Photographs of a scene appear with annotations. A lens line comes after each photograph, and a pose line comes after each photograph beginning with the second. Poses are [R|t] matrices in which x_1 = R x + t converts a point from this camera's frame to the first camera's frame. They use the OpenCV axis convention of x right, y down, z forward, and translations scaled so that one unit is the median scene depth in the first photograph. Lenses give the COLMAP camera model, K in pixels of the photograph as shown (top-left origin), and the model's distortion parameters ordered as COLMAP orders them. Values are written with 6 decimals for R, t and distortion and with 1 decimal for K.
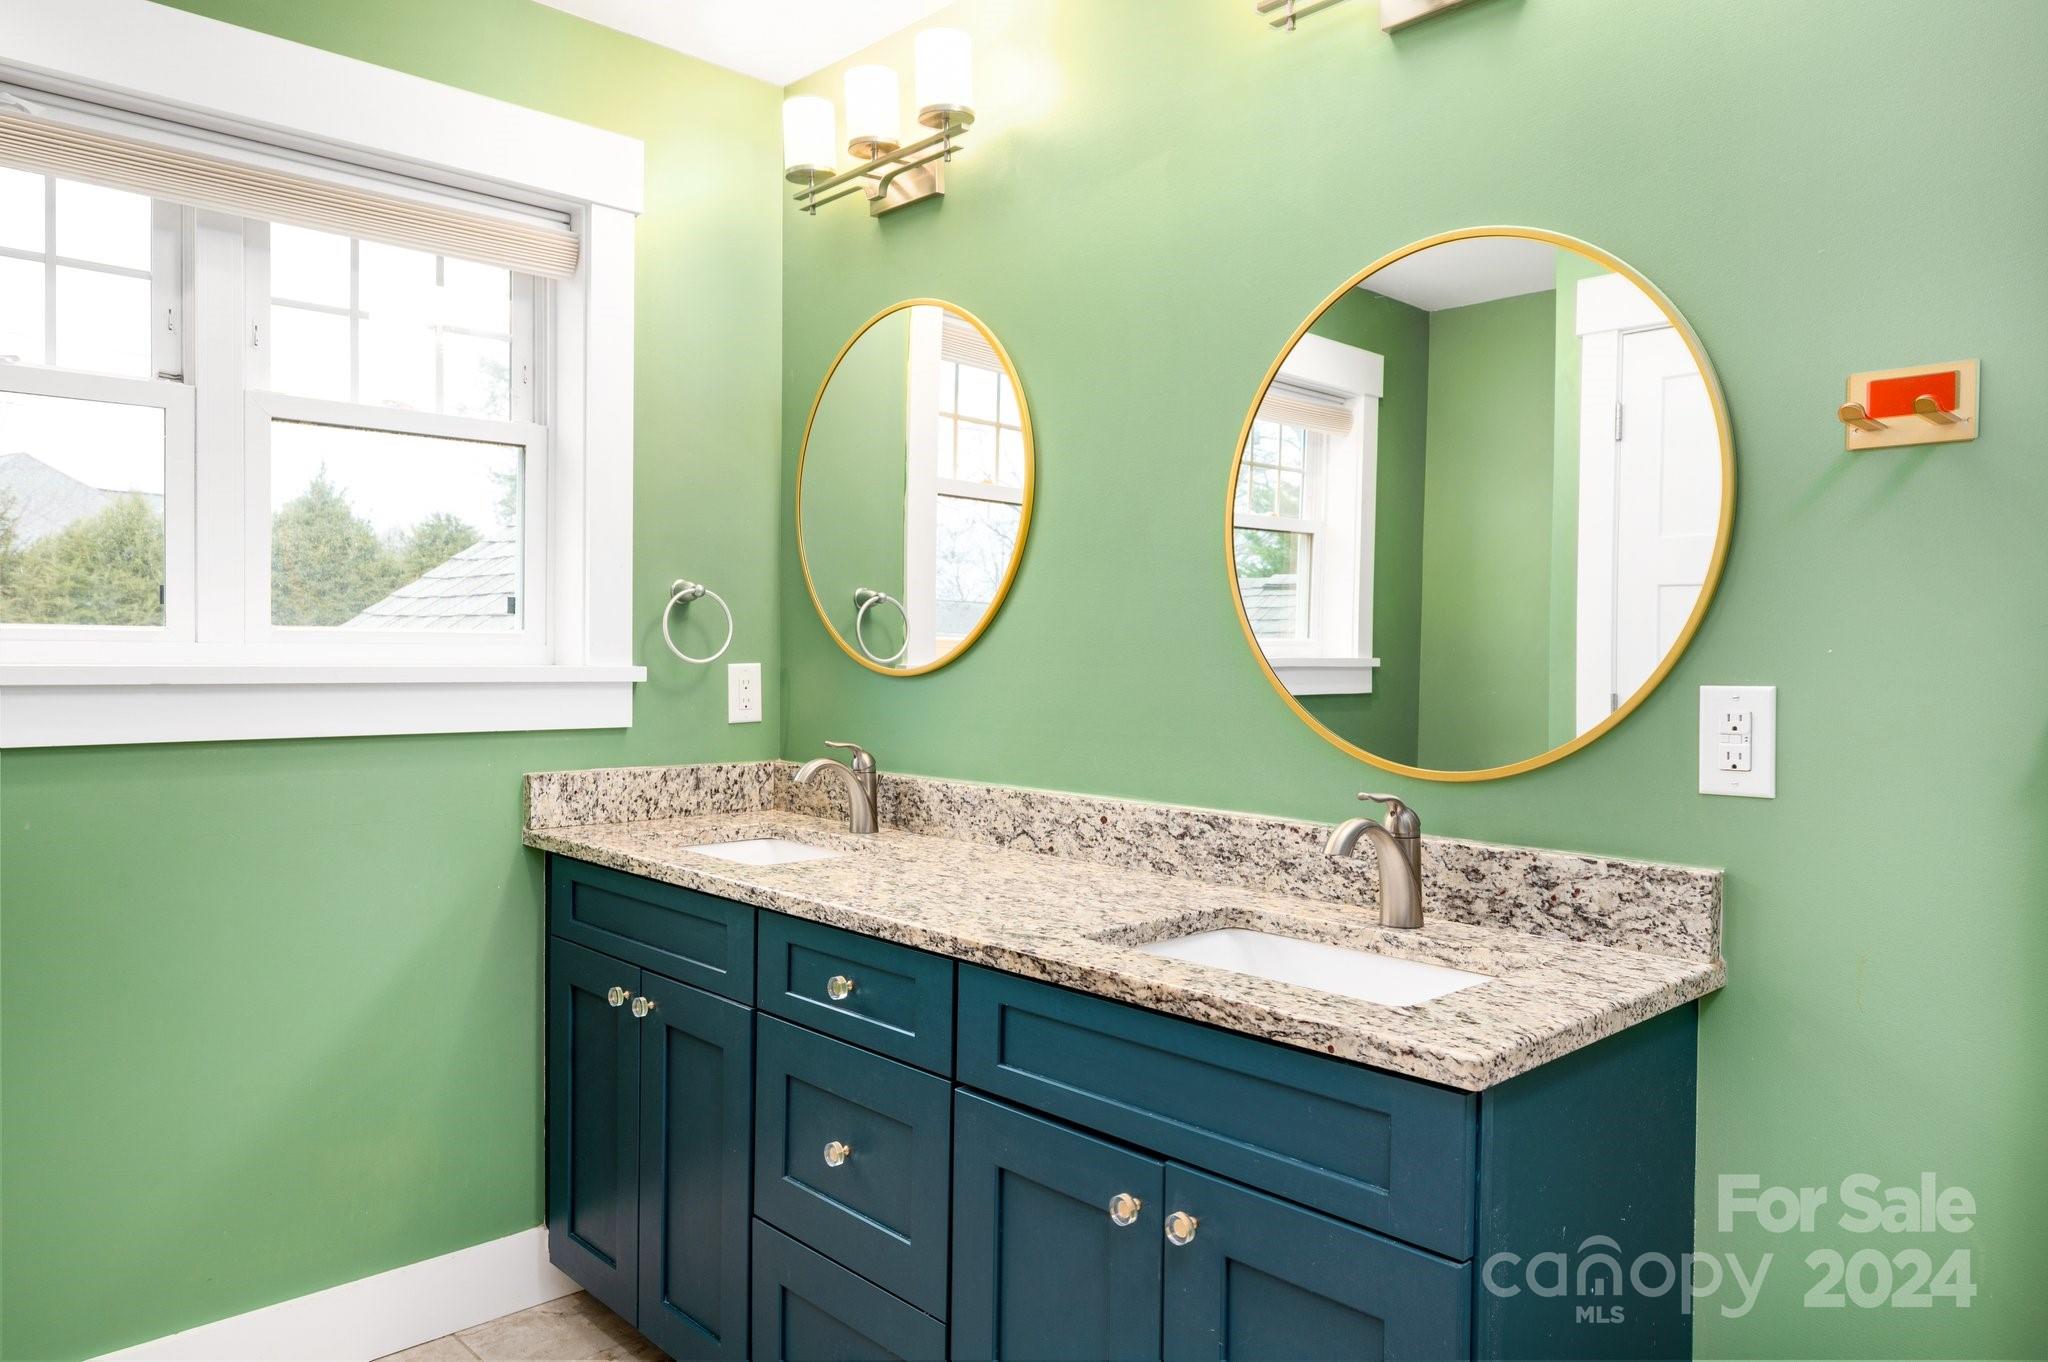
lens RADIAL K [[1373.9, 0, 1025.8], [0, 1373.9, 686.1], [0, 0, 1]] dist [-0.000877, -0.000179]
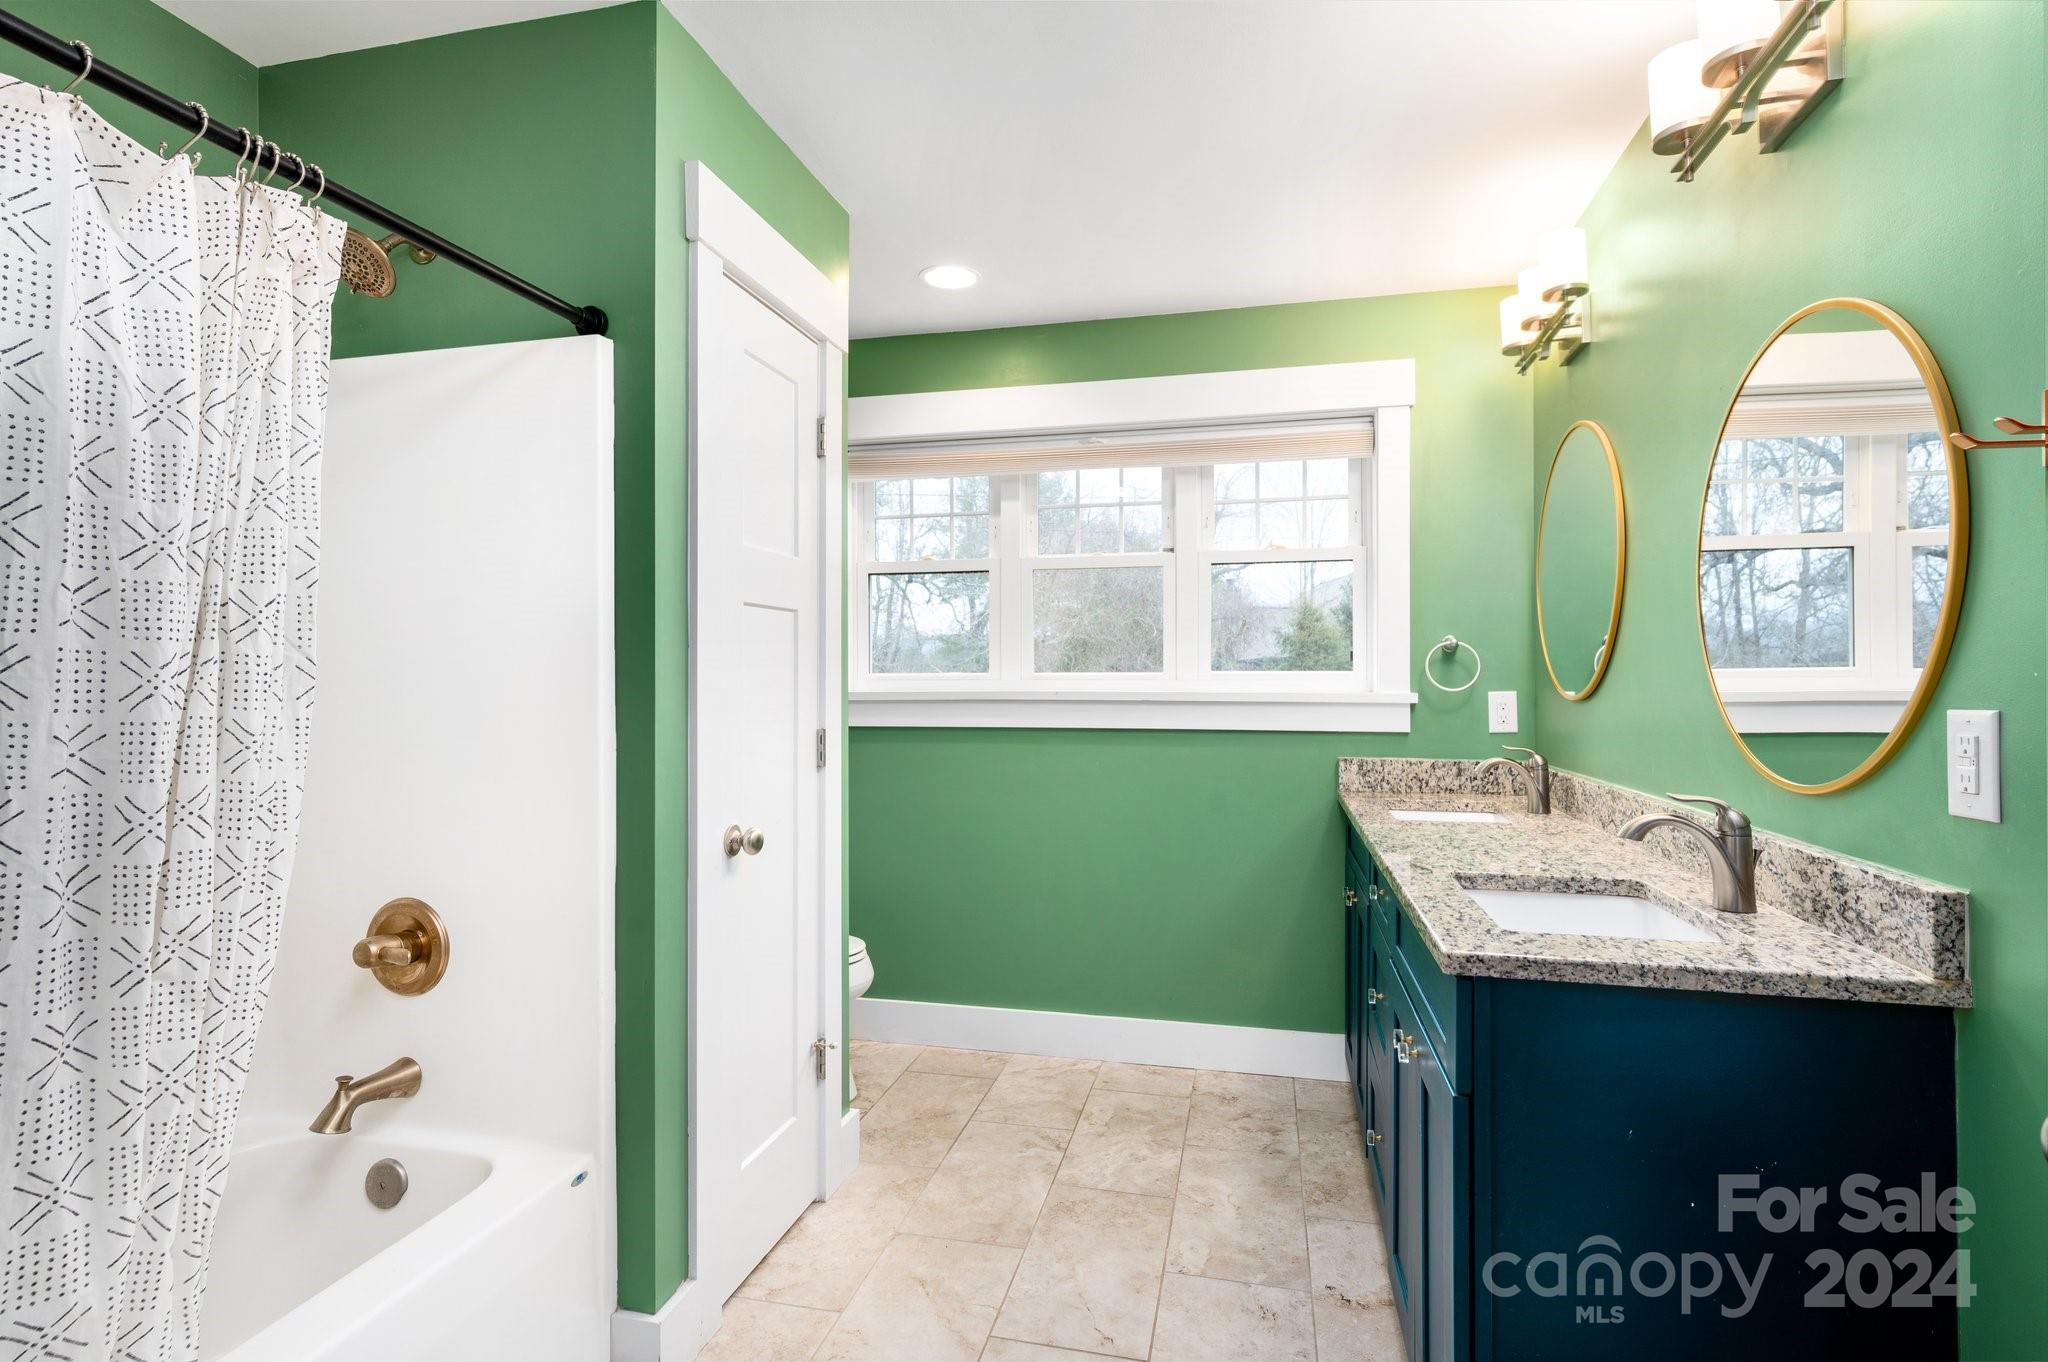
lens RADIAL K [[1021.3, 0, 1024.1], [0, 1021.3, 673.3], [0, 0, 1]] dist [-0.001209, -0.000619]
pose [[0.541327, -0.016163, -0.840657, 0.479851], [-0.015276, 0.999461, -0.029052, 0.003723], [0.840673, 0.028568, 0.540788, 0.005004]]
